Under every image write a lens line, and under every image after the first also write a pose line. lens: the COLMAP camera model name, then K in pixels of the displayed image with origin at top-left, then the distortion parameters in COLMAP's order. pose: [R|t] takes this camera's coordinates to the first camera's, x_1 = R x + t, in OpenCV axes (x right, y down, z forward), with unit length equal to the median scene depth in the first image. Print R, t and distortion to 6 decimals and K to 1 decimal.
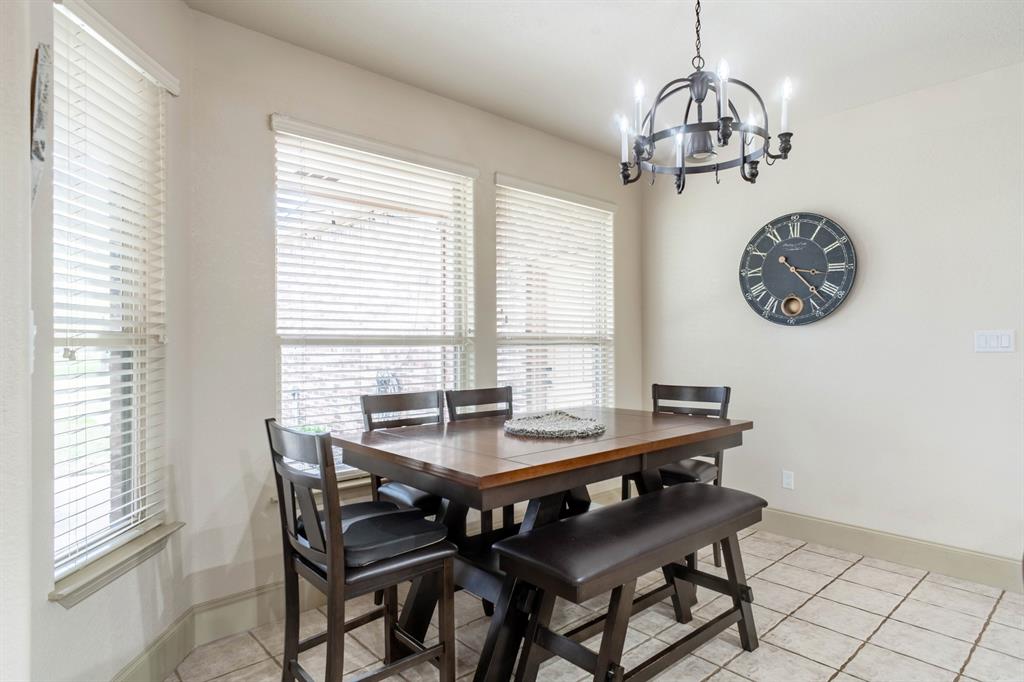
lens RADIAL K [[569.0, 0, 507.3], [0, 569.0, 341.7], [0, 0, 1]] dist [-0.022585, 0.001983]
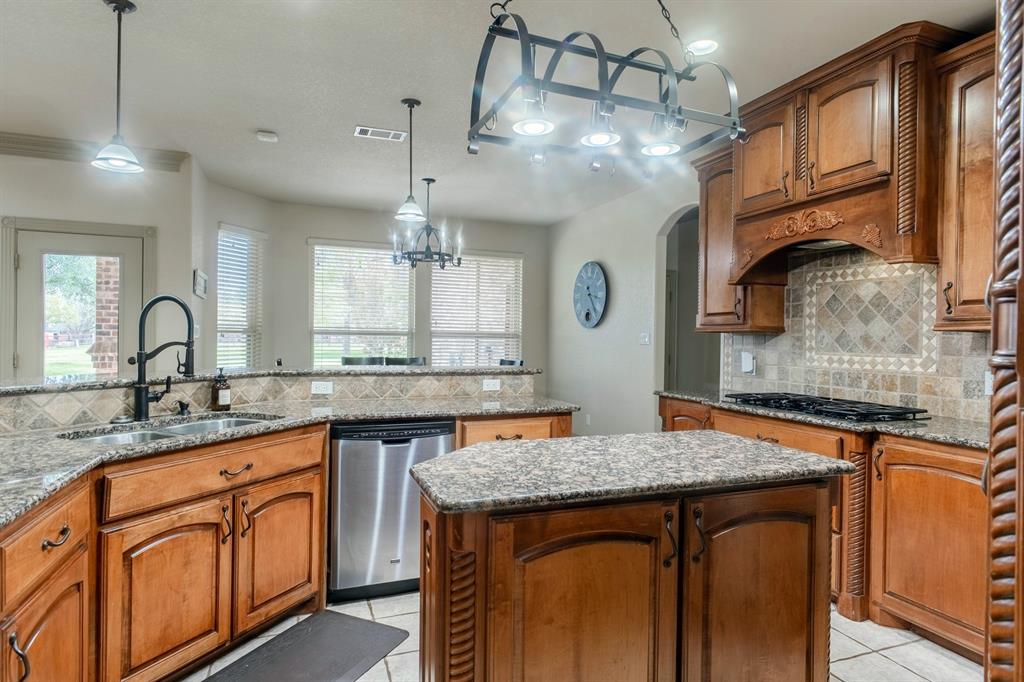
lens RADIAL K [[569.0, 0, 511.8], [0, 569.0, 342.2], [0, 0, 1]] dist [-0.022585, 0.001983]
pose [[0.924941, 0.023502, -0.379384, 1.001233], [-0.019574, 0.999707, 0.014207, -0.007850], [0.379607, -0.005714, 0.925130, -0.690069]]
